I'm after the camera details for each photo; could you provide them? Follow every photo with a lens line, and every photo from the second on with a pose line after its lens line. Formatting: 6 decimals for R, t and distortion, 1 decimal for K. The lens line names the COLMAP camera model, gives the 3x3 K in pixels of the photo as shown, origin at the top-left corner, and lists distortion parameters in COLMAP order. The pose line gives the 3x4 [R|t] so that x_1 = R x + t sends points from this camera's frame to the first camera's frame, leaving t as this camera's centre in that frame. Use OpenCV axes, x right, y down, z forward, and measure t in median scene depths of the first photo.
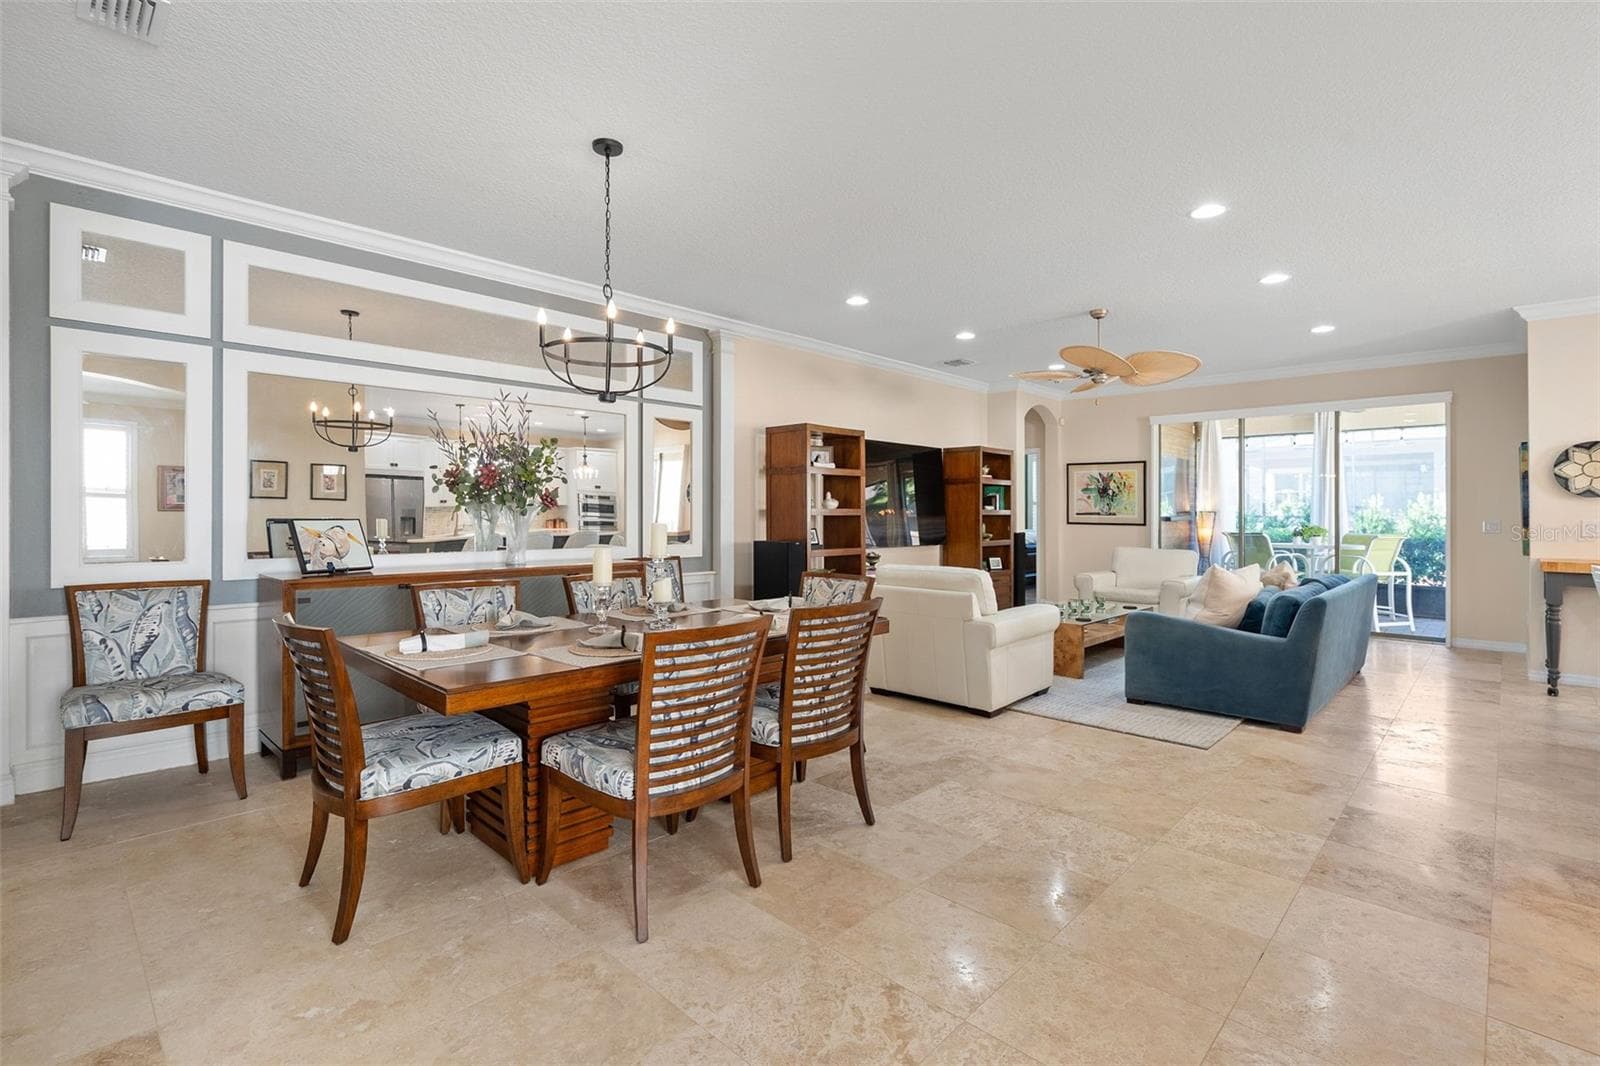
lens RADIAL K [[735.3, 0, 797.7], [0, 735.3, 522.1], [0, 0, 1]] dist [-0.011470, 0.001404]
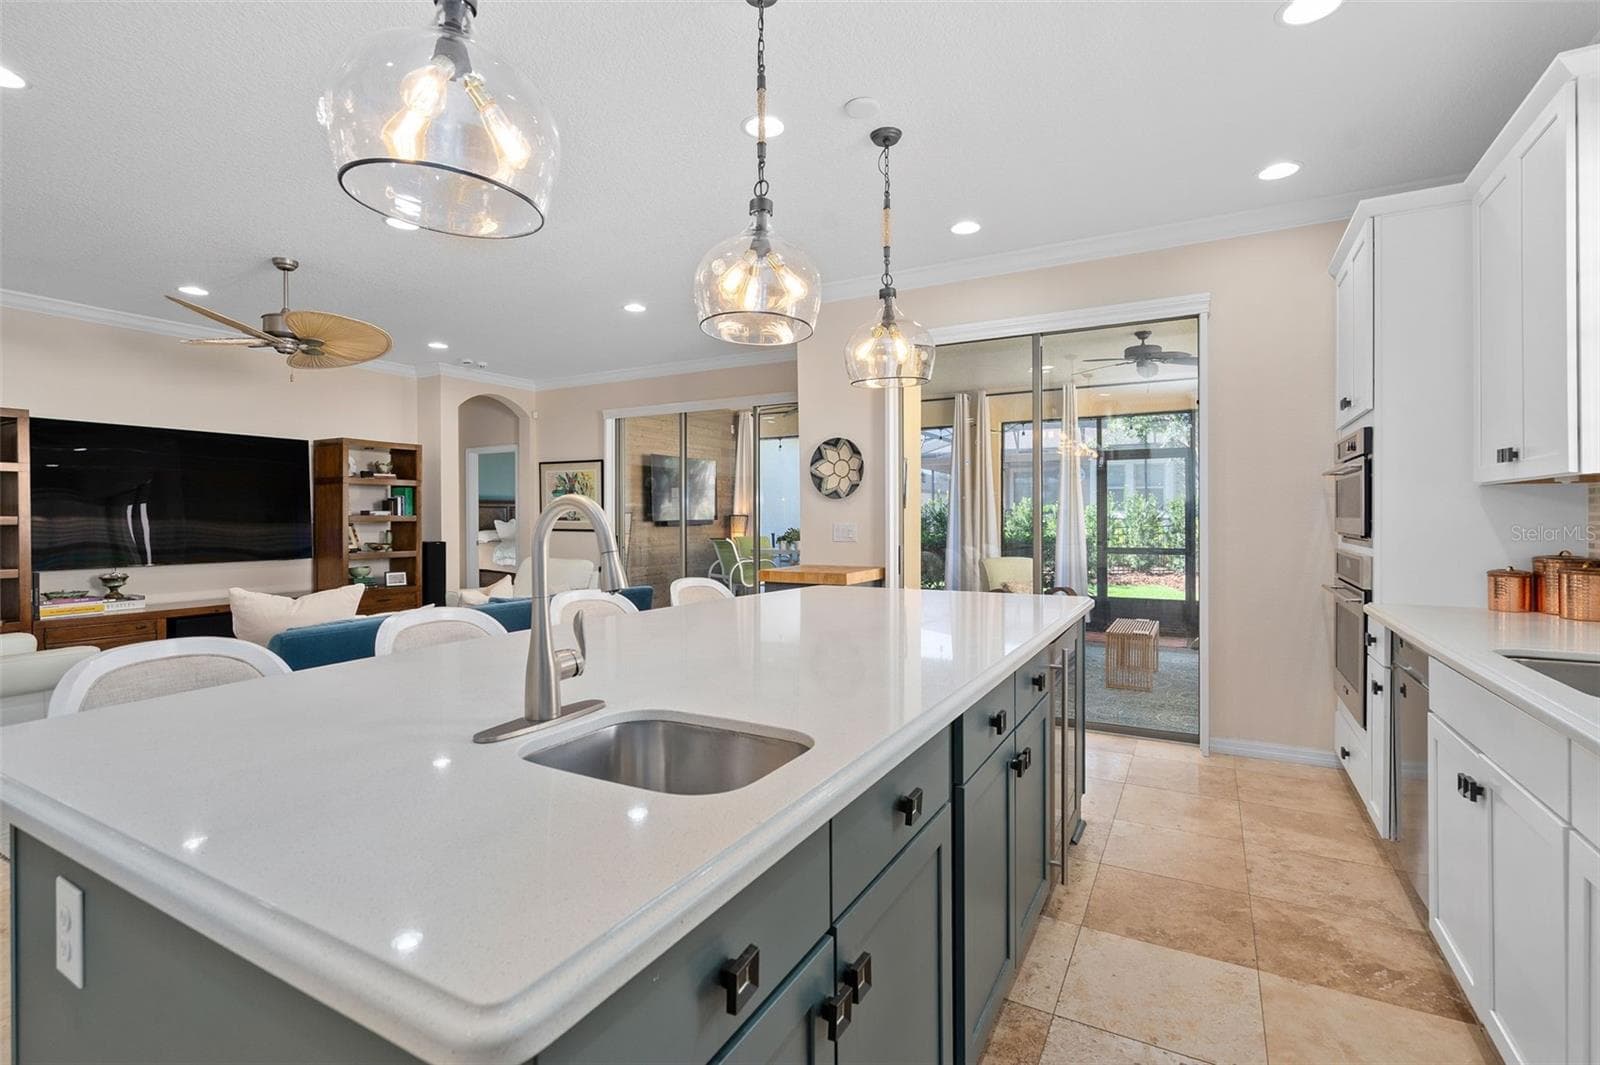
lens RADIAL K [[735.3, 0, 799.5], [0, 735.3, 523.1], [0, 0, 1]] dist [-0.011470, 0.001404]
pose [[0.961327, -0.009715, 0.275240, 0.481384], [0.010842, 0.999938, -0.002574, -0.000547], [-0.275198, 0.005459, 0.961372, 0.068501]]
